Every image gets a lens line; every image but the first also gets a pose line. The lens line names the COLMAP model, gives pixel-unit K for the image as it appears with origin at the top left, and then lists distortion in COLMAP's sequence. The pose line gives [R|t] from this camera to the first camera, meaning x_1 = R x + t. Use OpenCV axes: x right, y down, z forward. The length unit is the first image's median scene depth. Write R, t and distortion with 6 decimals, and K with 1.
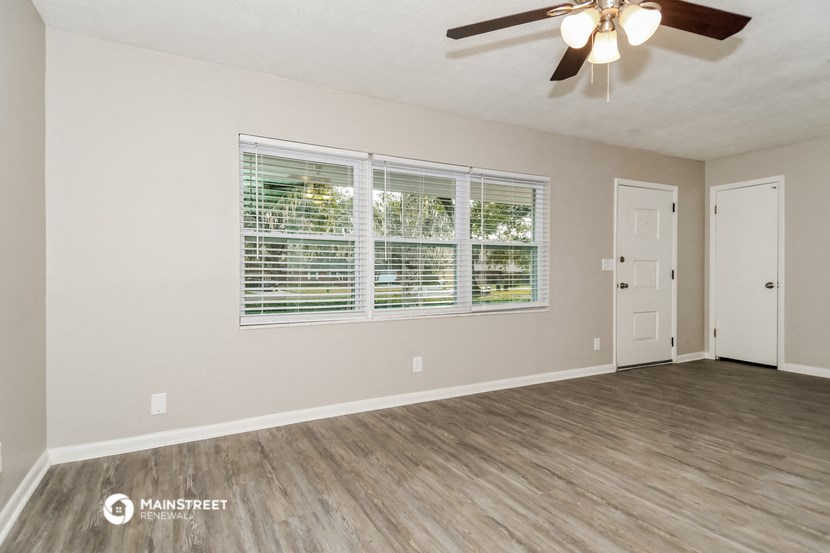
lens RADIAL K [[445.9, 0, 413.9], [0, 445.9, 279.1], [0, 0, 1]] dist [0.002318, -0.003497]
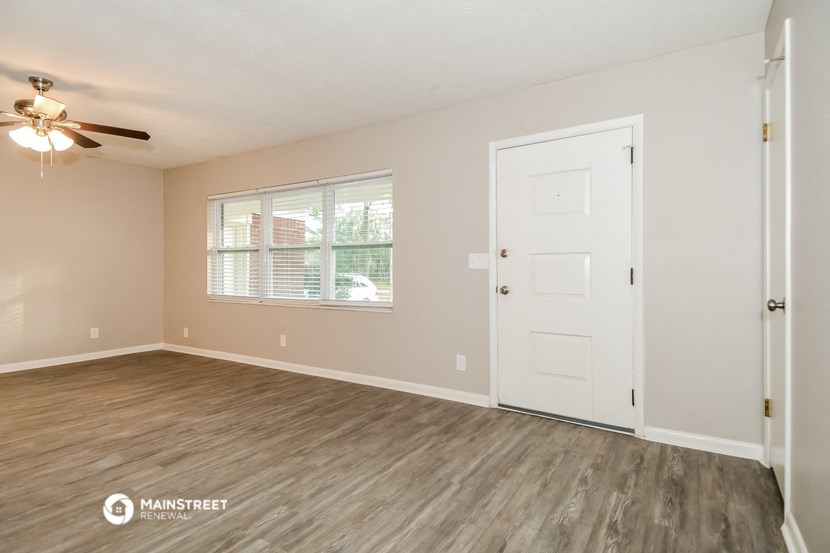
lens RADIAL K [[445.9, 0, 416.2], [0, 445.9, 268.8], [0, 0, 1]] dist [0.002318, -0.003497]
pose [[0.506084, 0.001352, -0.862483, 1.520146], [-0.020511, 0.999735, -0.010468, -0.013425], [0.862241, 0.022989, 0.505977, 0.771702]]
